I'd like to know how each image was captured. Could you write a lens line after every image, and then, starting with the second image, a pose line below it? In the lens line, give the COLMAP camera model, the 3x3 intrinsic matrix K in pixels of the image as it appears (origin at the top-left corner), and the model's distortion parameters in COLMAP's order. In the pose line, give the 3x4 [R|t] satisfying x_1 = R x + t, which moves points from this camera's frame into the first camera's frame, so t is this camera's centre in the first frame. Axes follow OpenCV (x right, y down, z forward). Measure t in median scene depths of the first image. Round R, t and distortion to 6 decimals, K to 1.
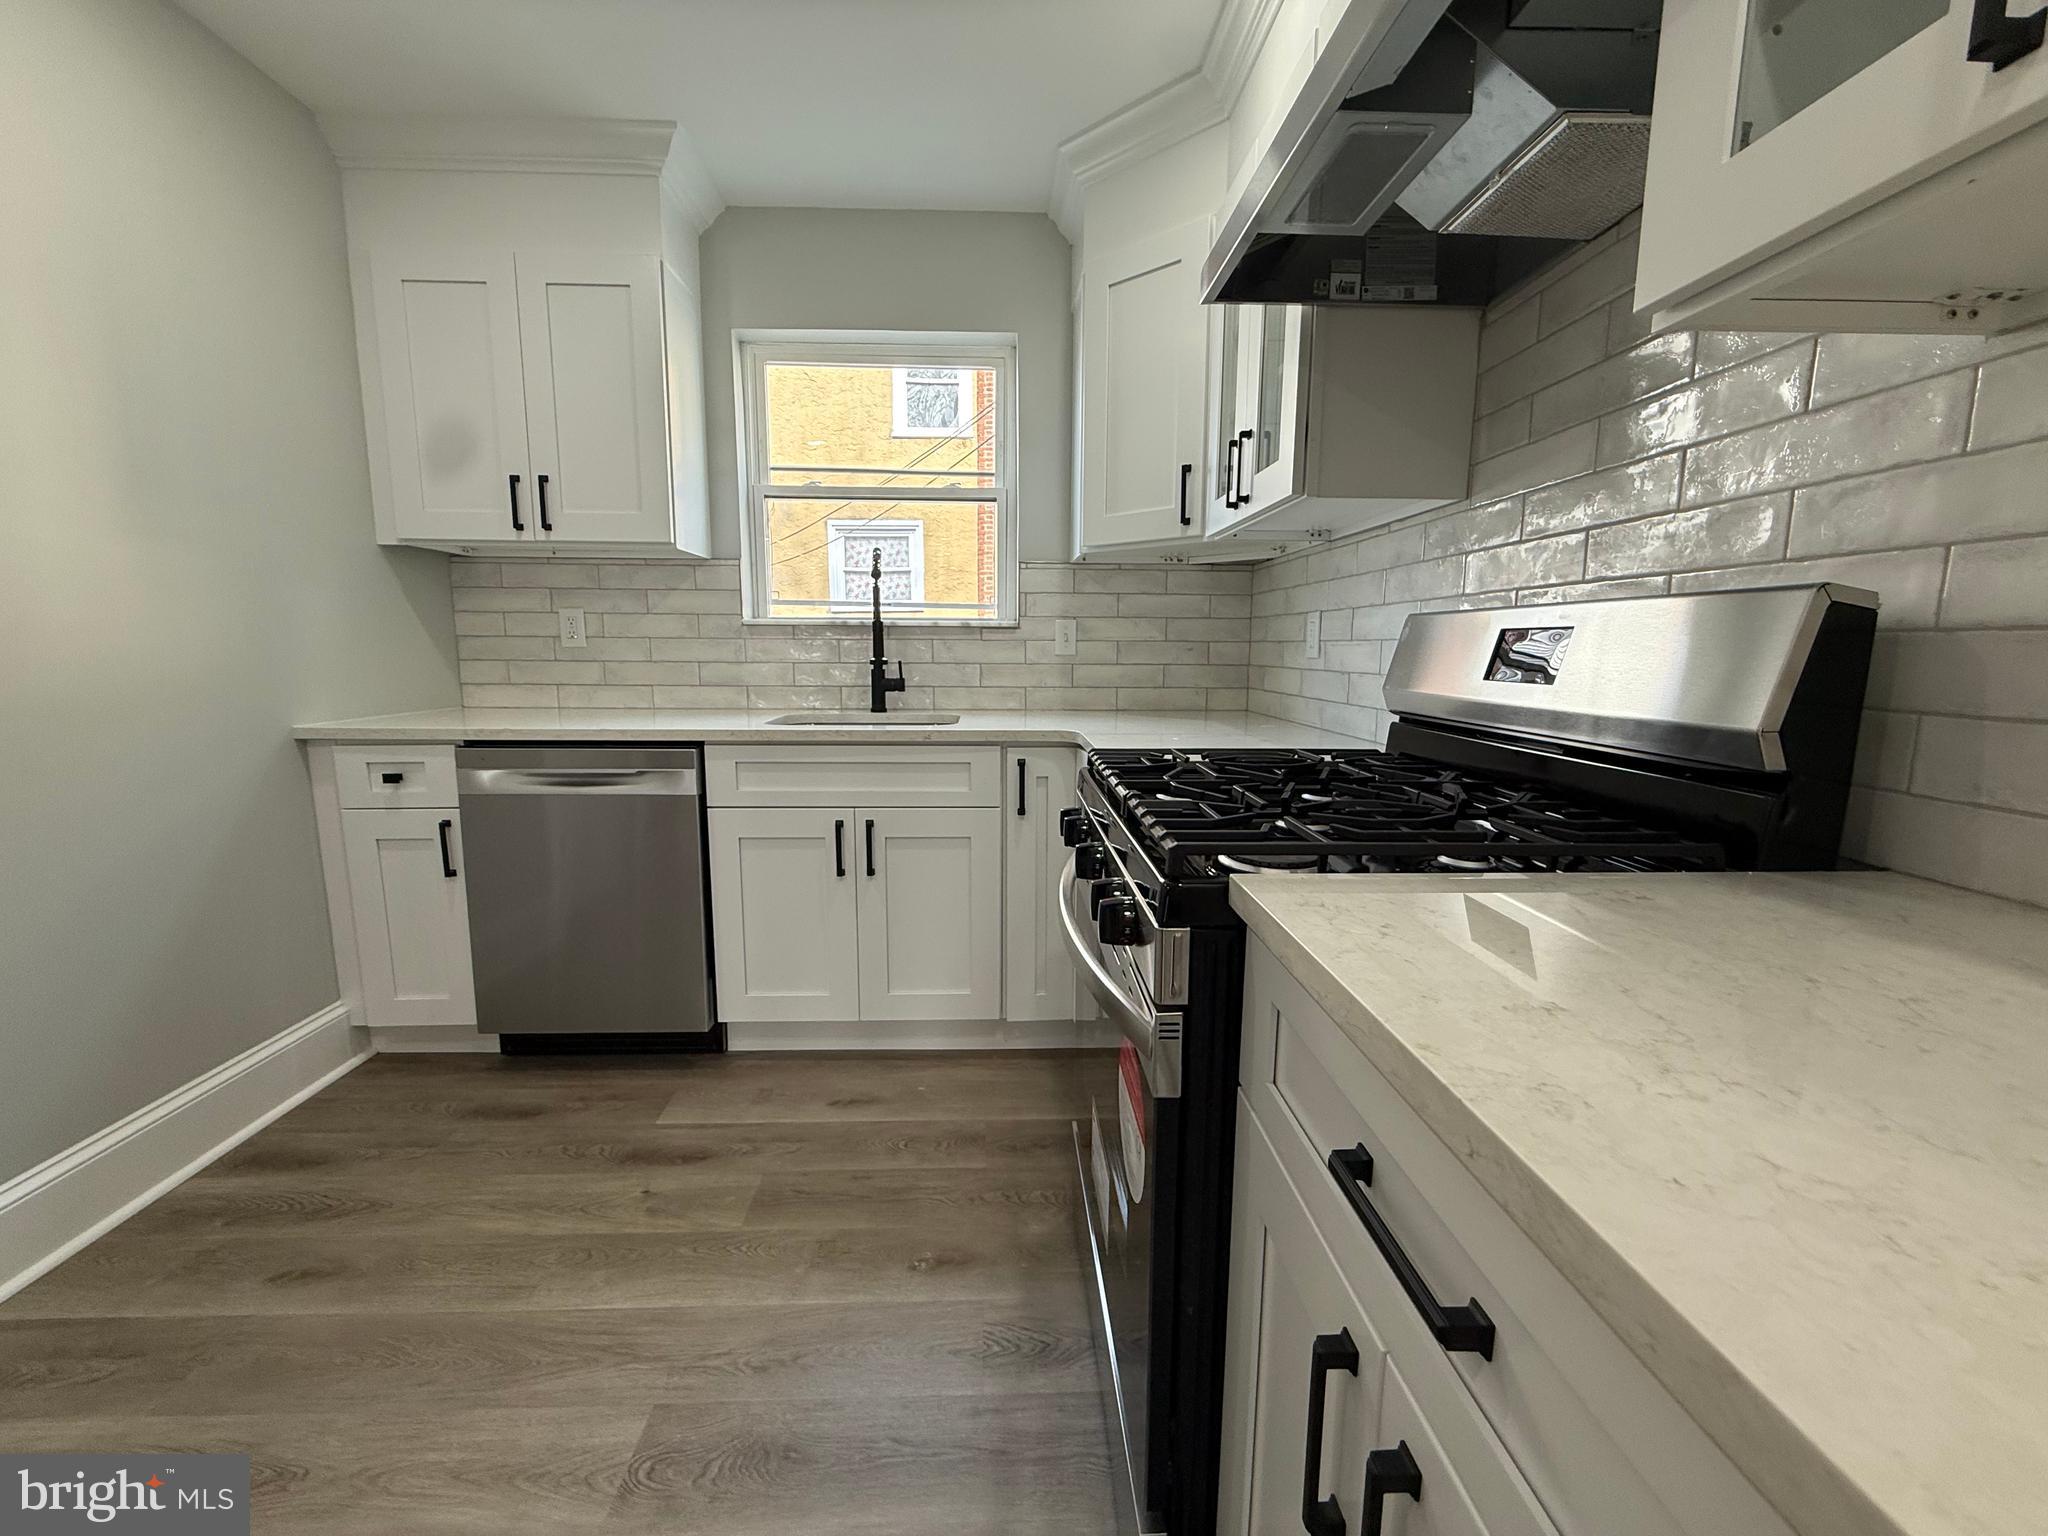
lens RADIAL K [[819.2, 0, 1027.4], [0, 819.2, 768.9], [0, 0, 1]] dist [0.000546, 0.002292]
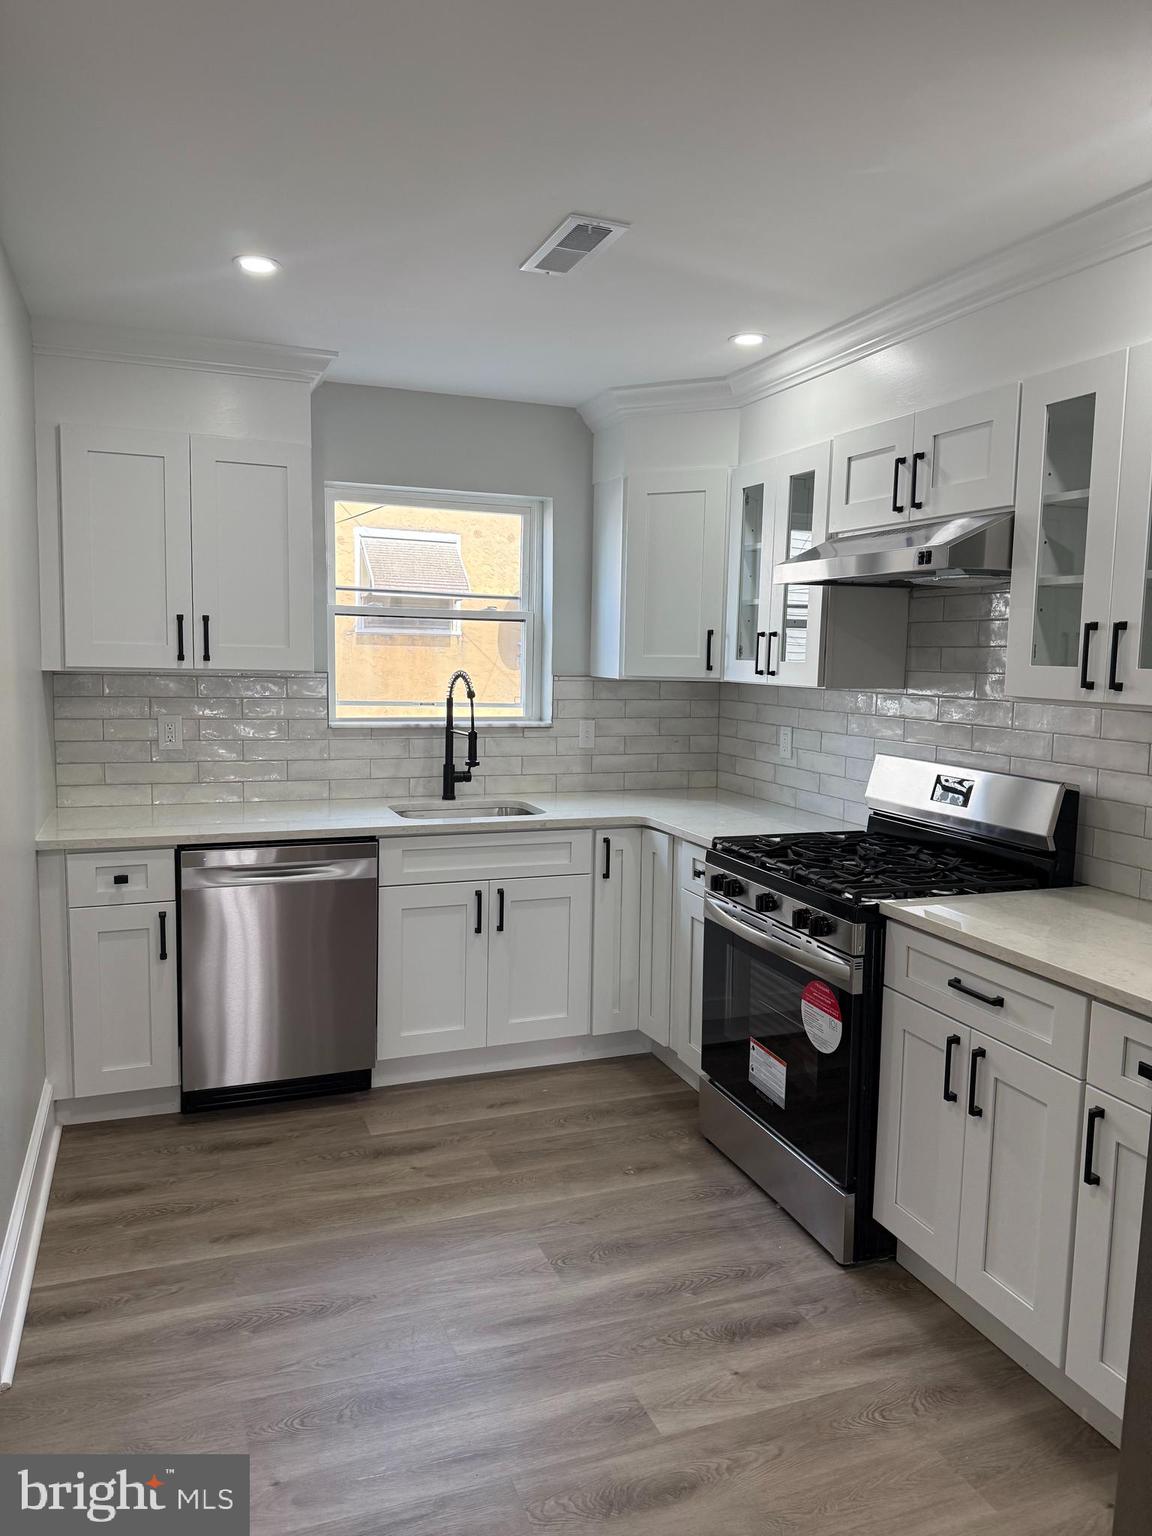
lens RADIAL K [[1089.8, 0, 575.0], [0, 1089.8, 753.6], [0, 0, 1]] dist [0.071947, -0.024479]
pose [[0.946480, -0.018977, 0.322205, -0.647897], [0.033348, 0.998677, -0.039140, -0.084150], [-0.321036, 0.047790, 0.945861, -0.724903]]
